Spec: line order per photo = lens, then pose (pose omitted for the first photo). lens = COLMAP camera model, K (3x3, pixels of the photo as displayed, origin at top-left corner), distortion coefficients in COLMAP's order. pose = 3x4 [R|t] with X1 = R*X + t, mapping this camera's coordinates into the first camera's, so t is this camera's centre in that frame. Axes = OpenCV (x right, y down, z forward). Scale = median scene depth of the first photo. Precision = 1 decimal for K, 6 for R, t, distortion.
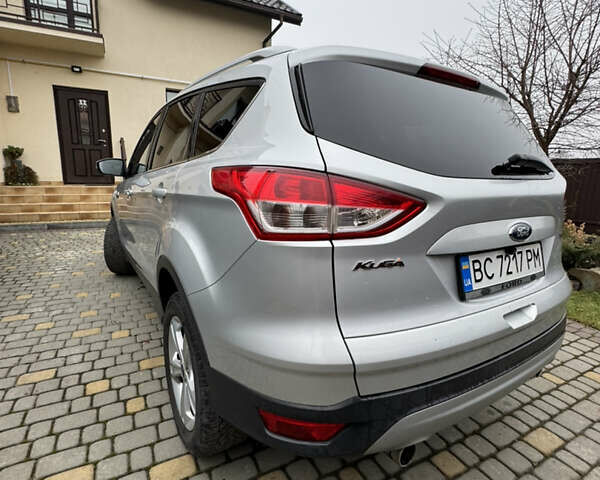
lens RADIAL K [[341.3, 0, 300.1], [0, 341.3, 239.3], [0, 0, 1]] dist [-0.006649, 0.002909]
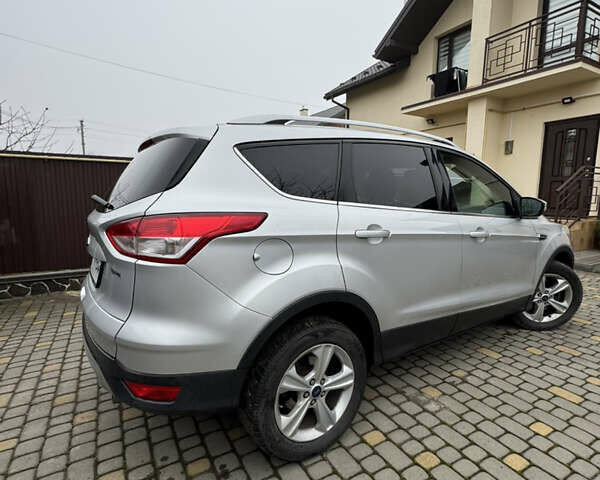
lens RADIAL K [[341.3, 0, 300.2], [0, 341.3, 239.3], [0, 0, 1]] dist [-0.006649, 0.002909]
pose [[0.018375, 0.110808, -0.993672, 1.775340], [-0.200013, 0.974158, 0.104933, -0.318215], [0.979621, 0.196820, 0.040063, 1.497029]]
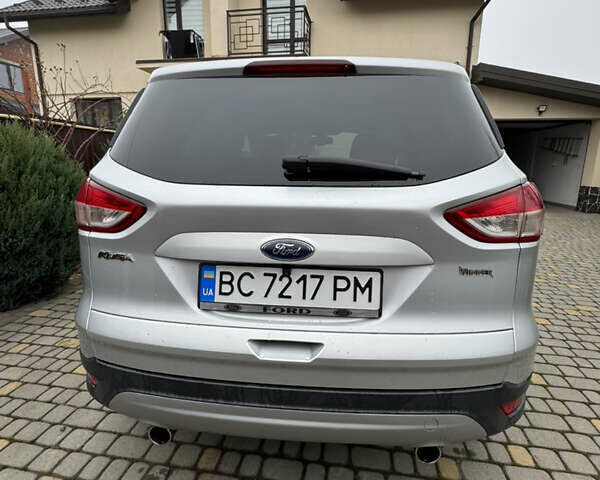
lens RADIAL K [[341.3, 0, 301.5], [0, 341.3, 239.8], [0, 0, 1]] dist [-0.006649, 0.002909]
pose [[0.790960, 0.115082, -0.600948, 0.913154], [-0.106977, 0.993035, 0.049365, -0.070093], [0.602443, 0.025242, 0.797762, 0.276468]]
